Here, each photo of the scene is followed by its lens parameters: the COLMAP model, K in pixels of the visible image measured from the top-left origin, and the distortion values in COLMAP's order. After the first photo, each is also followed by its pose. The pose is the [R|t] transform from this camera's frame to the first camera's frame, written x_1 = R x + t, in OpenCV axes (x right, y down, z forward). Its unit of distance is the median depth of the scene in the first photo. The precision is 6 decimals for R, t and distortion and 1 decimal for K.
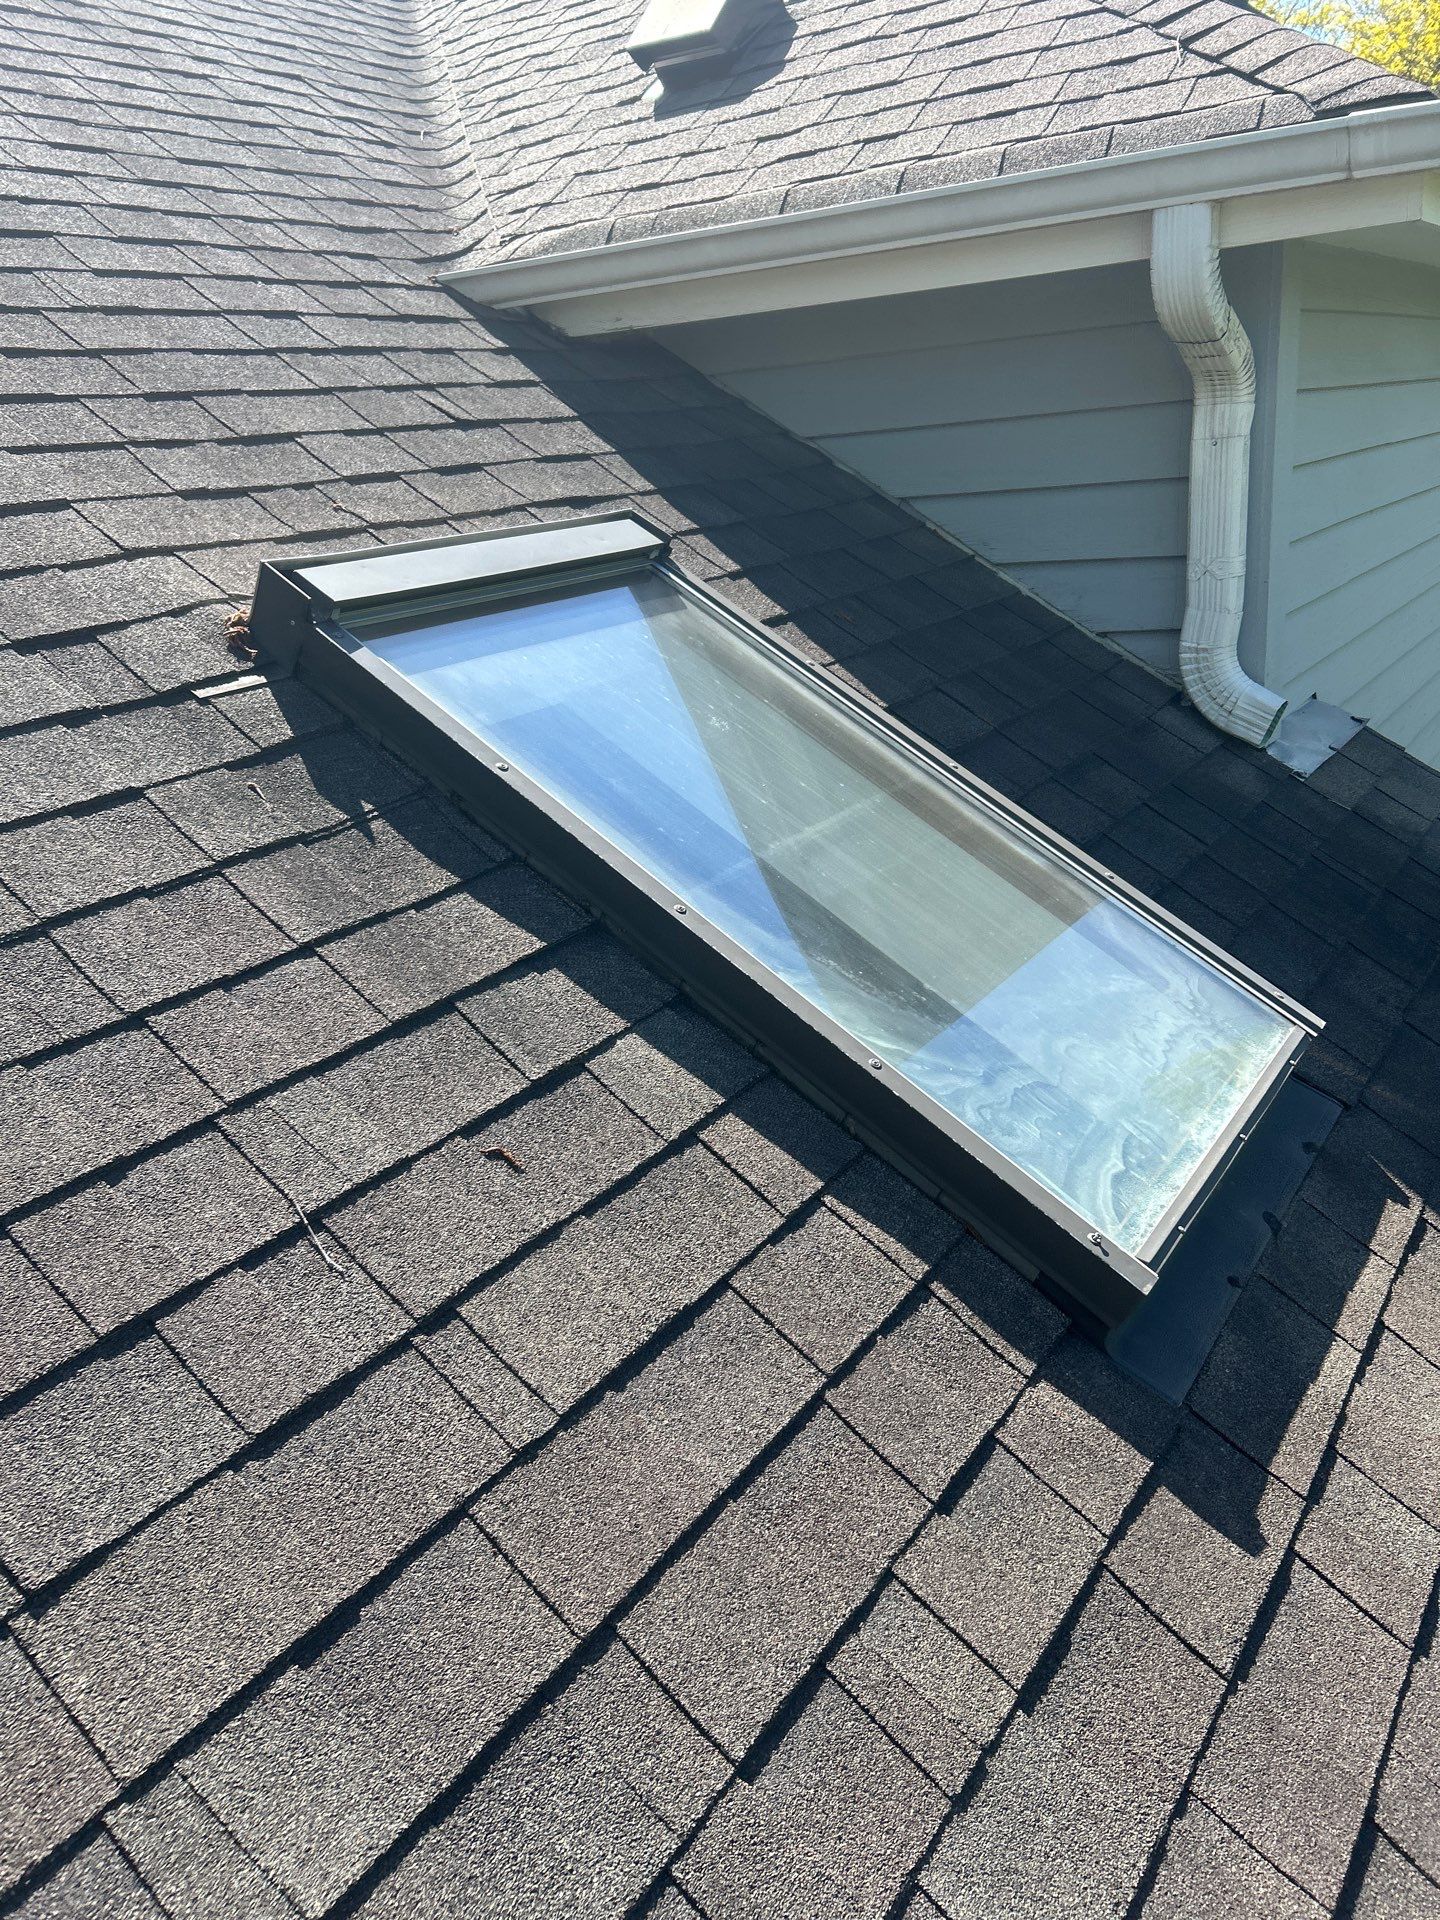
lens RADIAL K [[1563.8, 0, 716.9], [0, 1563.8, 957.3], [0, 0, 1]] dist [0.047362, -0.005422]
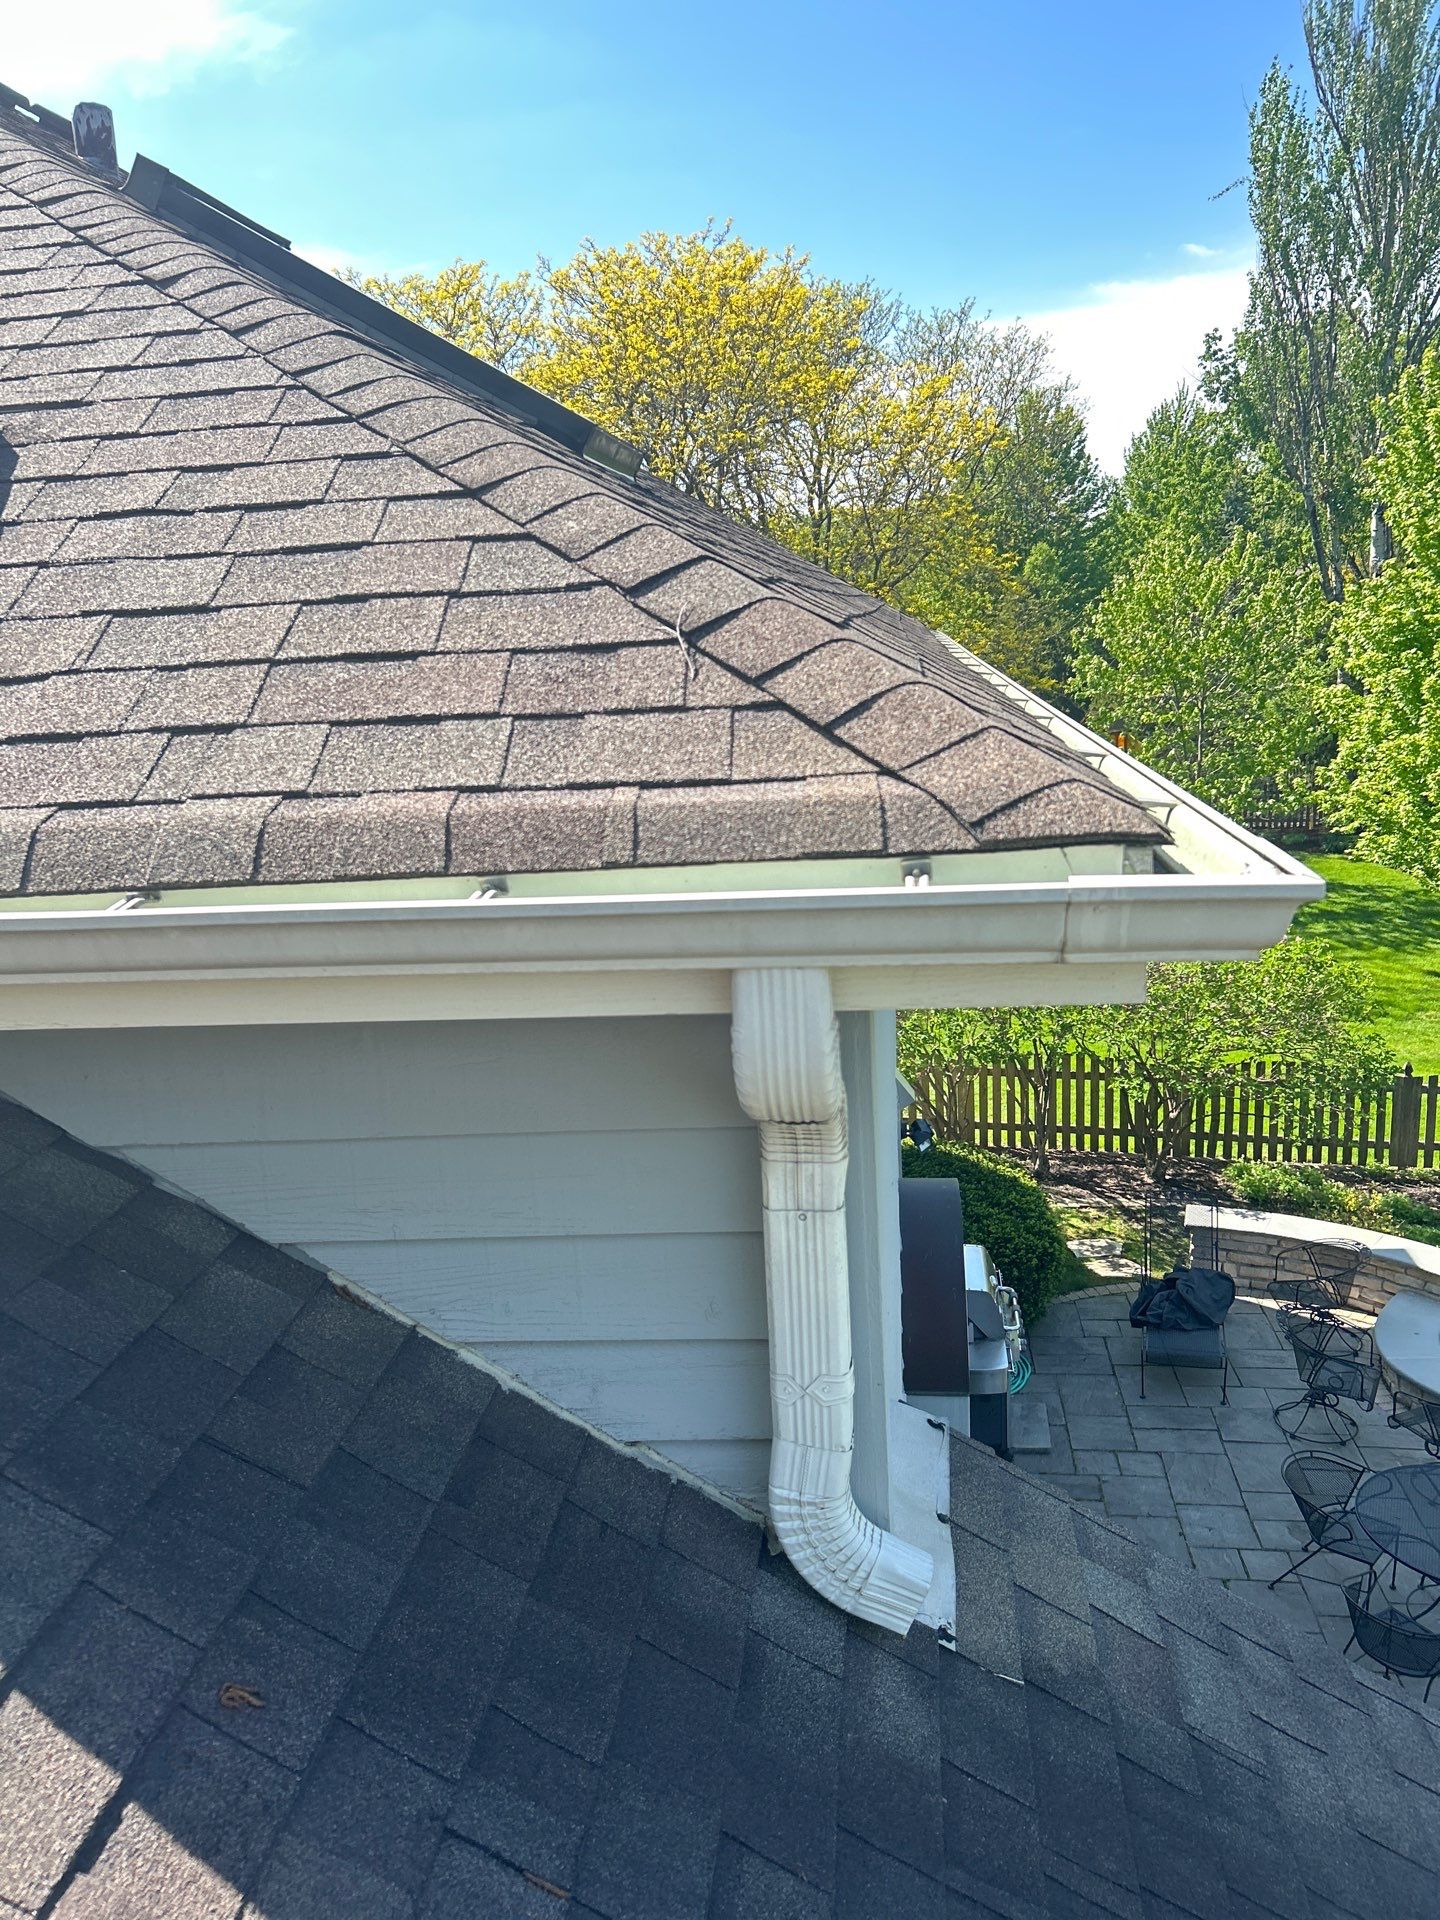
lens RADIAL K [[1493.0, 0, 720.4], [0, 1493.0, 975.7], [0, 0, 1]] dist [0.050160, -0.047270]
pose [[0.894592, -0.084159, 0.438889, 0.024157], [0.127216, 0.989432, -0.069578, -0.368559], [-0.428395, 0.118077, 0.895844, 0.435771]]
